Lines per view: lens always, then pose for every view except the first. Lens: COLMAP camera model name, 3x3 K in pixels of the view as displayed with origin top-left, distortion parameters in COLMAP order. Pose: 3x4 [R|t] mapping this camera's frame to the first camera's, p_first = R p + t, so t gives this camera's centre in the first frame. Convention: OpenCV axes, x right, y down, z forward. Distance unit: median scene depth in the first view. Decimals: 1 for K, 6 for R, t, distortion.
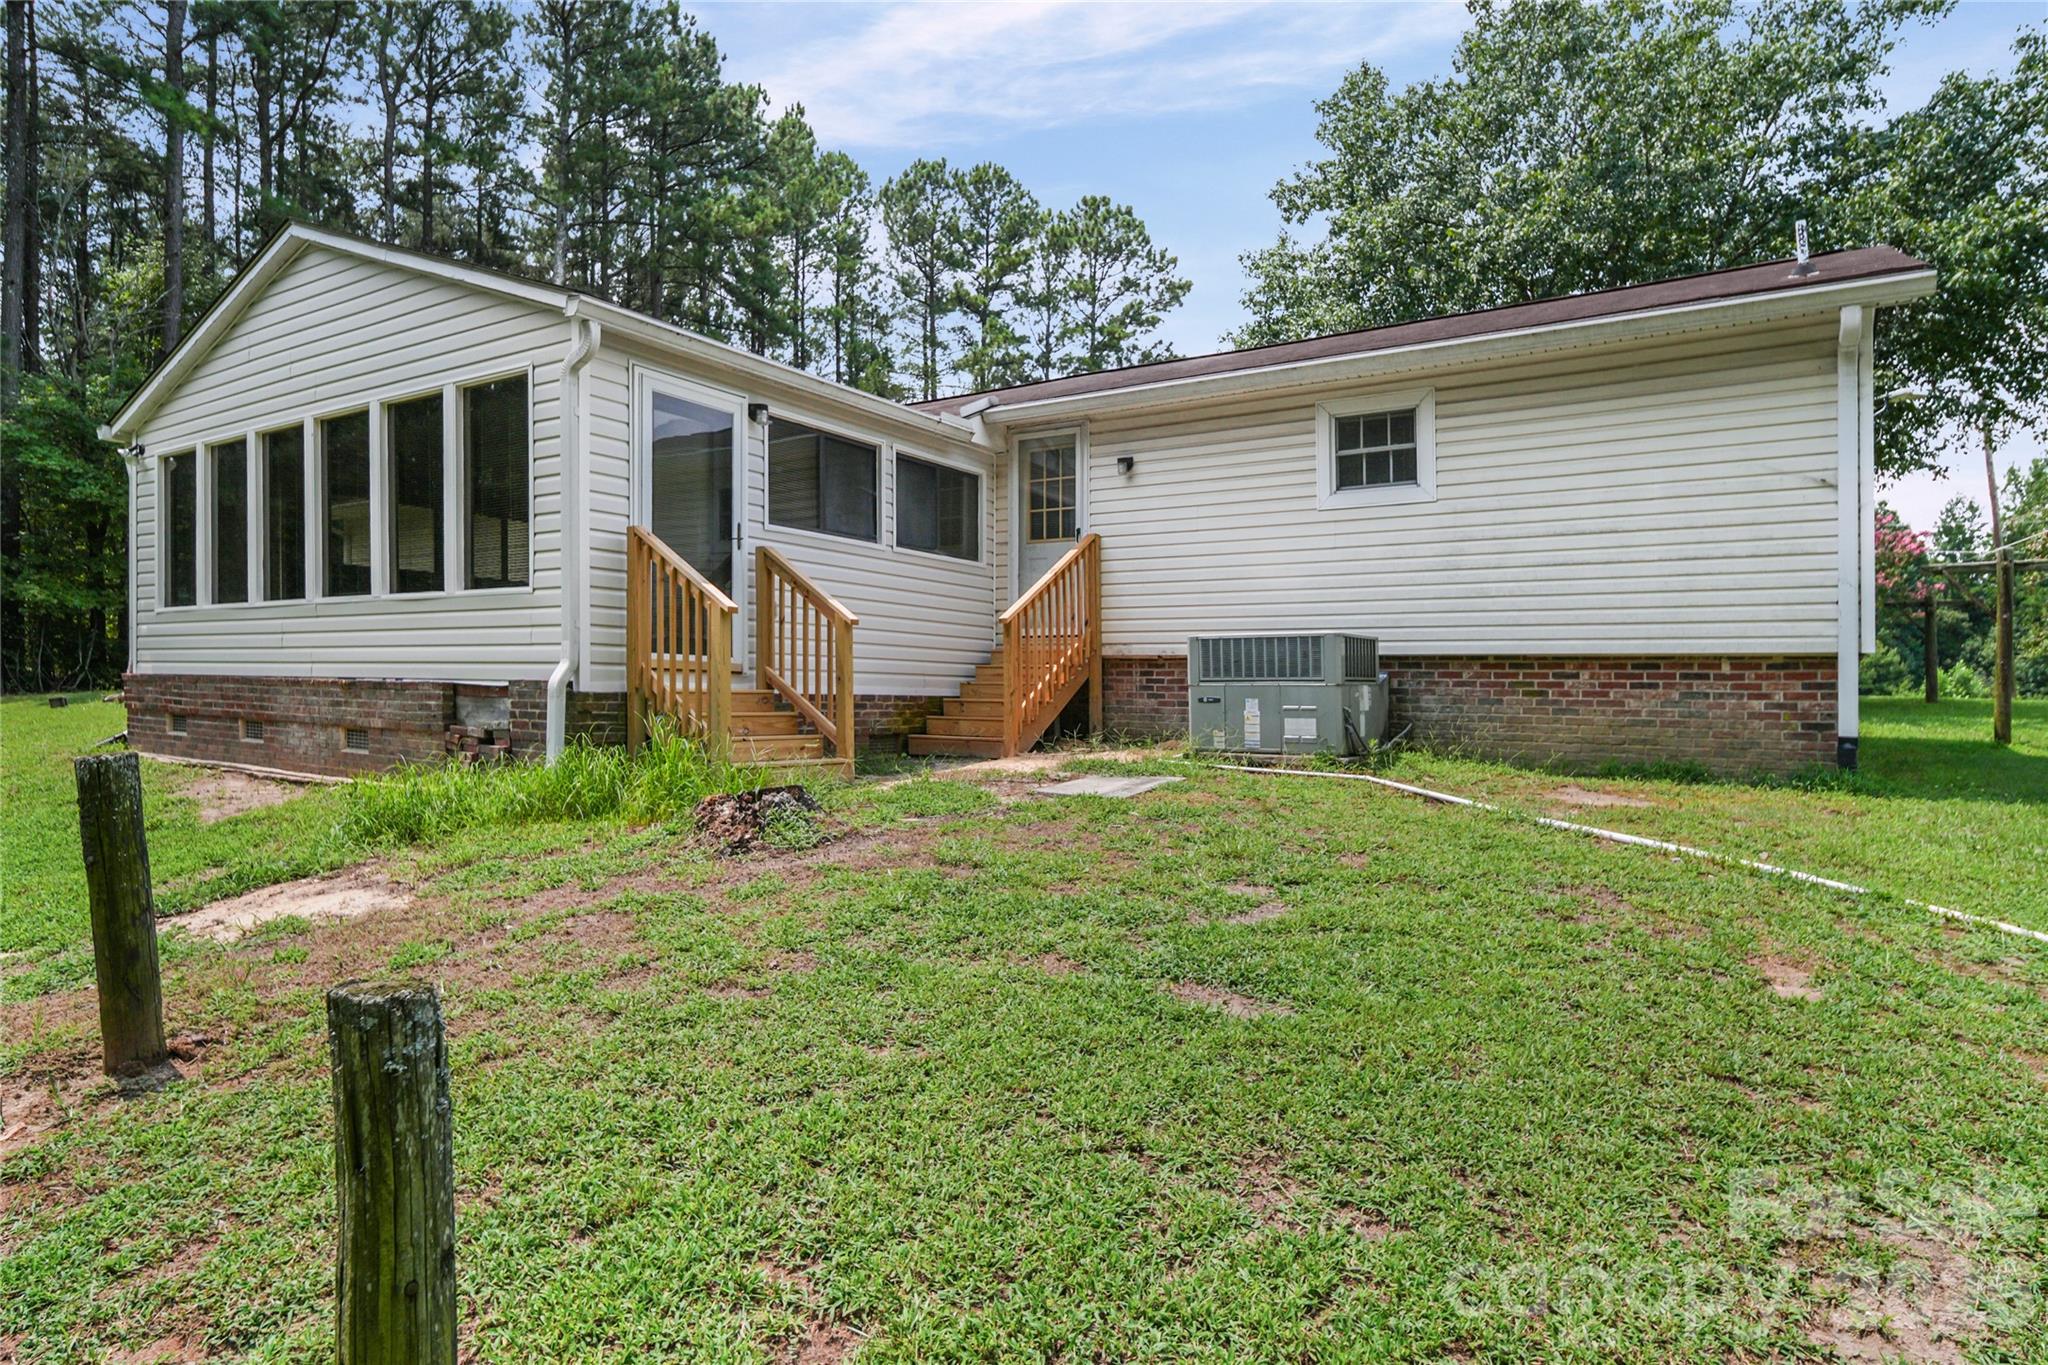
lens RADIAL K [[1113.9, 0, 1022.8], [0, 1113.9, 683.6], [0, 0, 1]] dist [-0.000832, 0.000145]
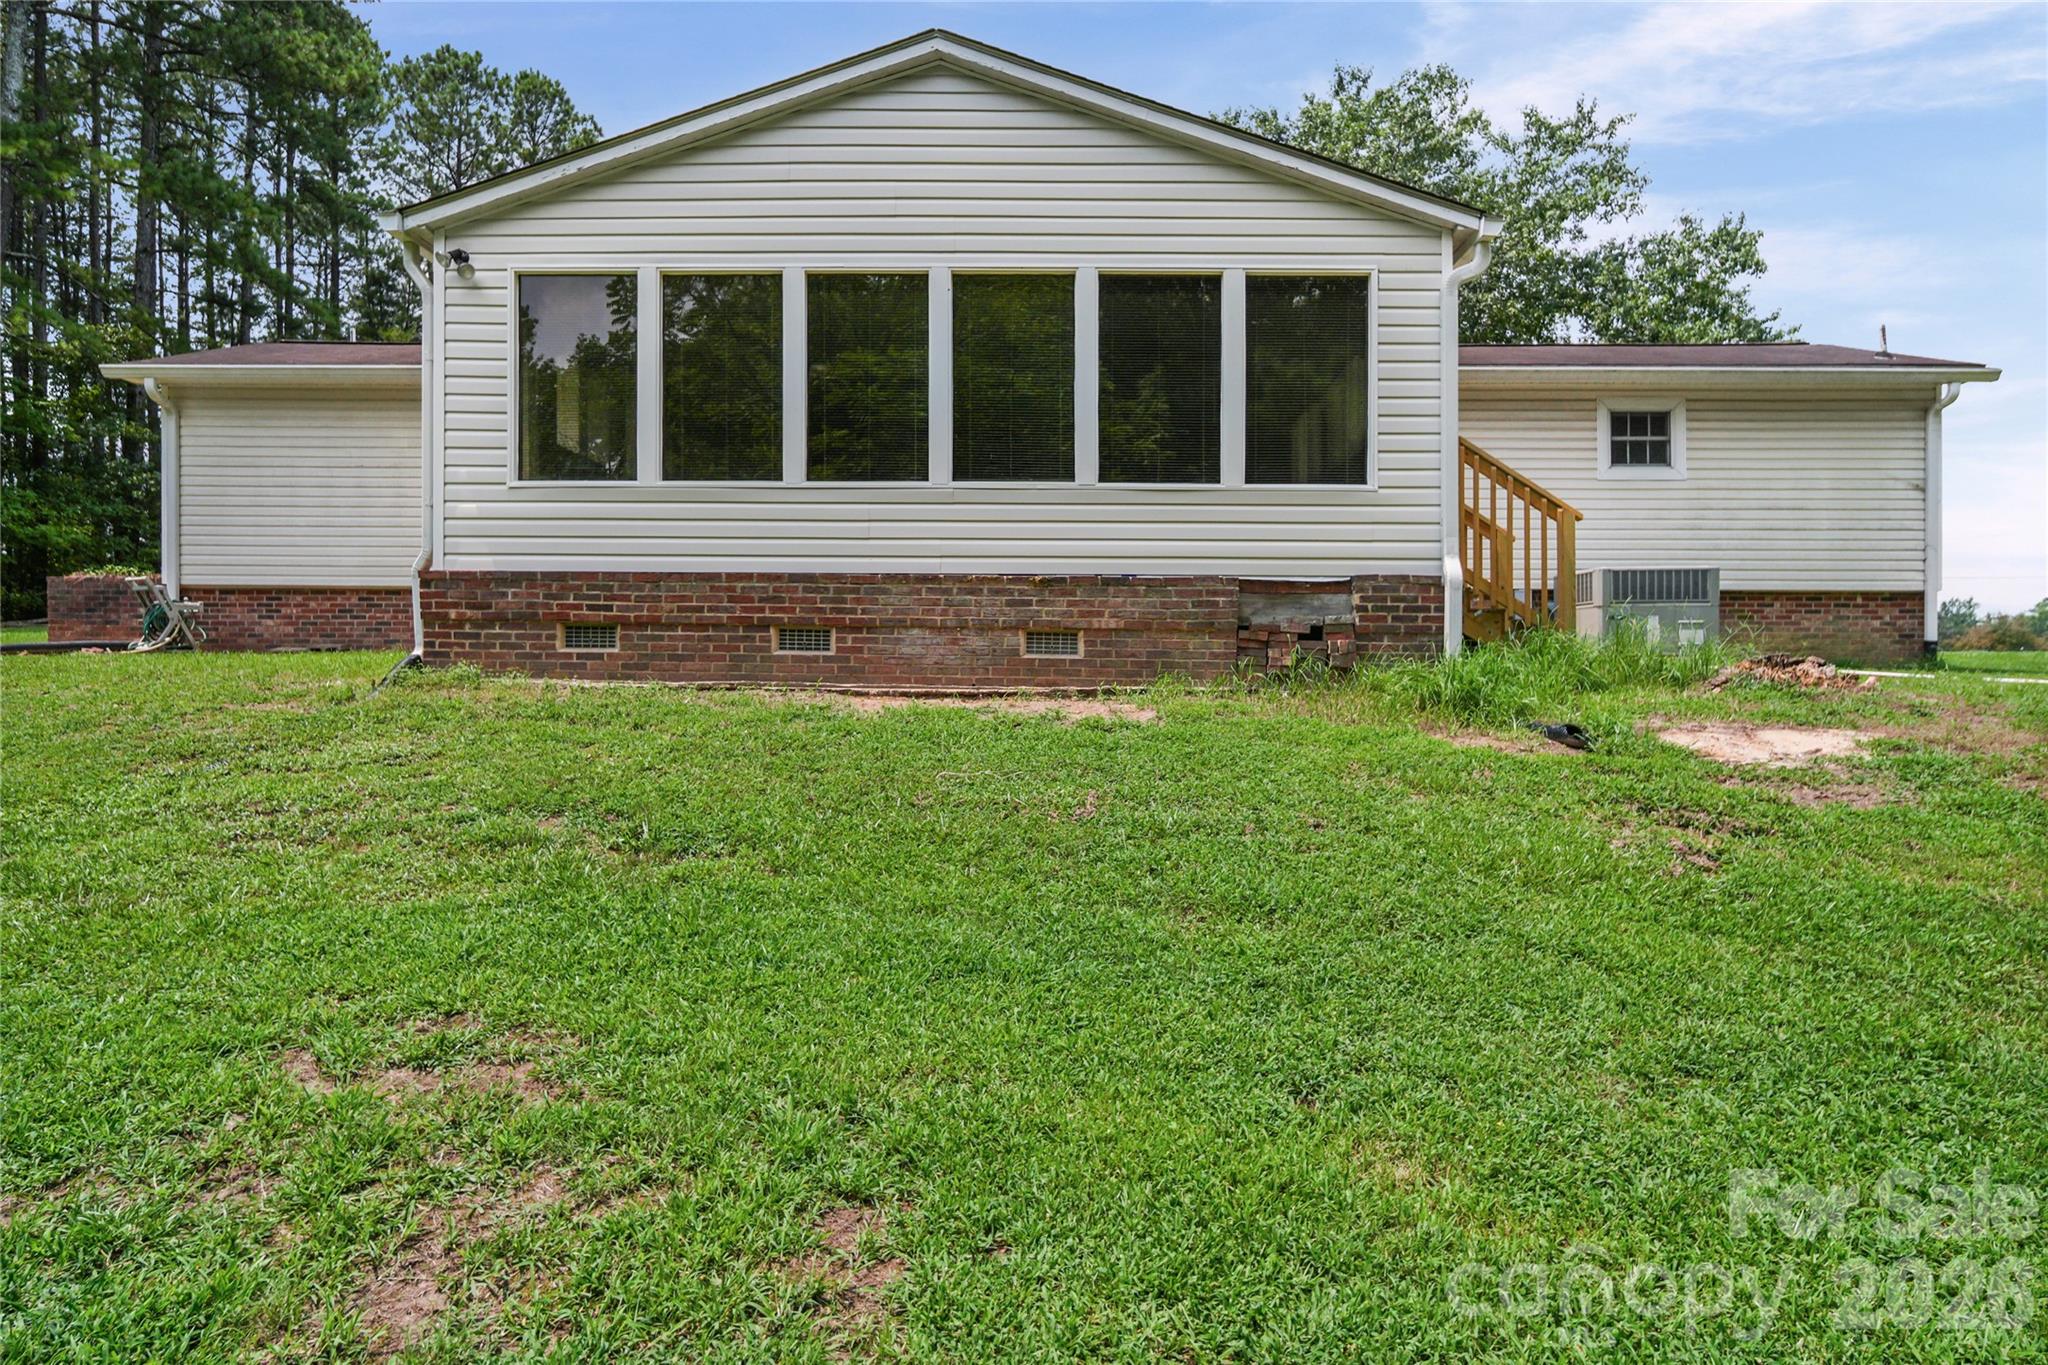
lens RADIAL K [[1113.9, 0, 1020.7], [0, 1113.9, 679.0], [0, 0, 1]] dist [-0.000832, 0.000145]
pose [[0.849492, -0.008375, 0.527535, -1.094610], [0.005023, 0.999957, 0.007787, 0.071946], [-0.527578, -0.003966, 0.849498, 0.256279]]
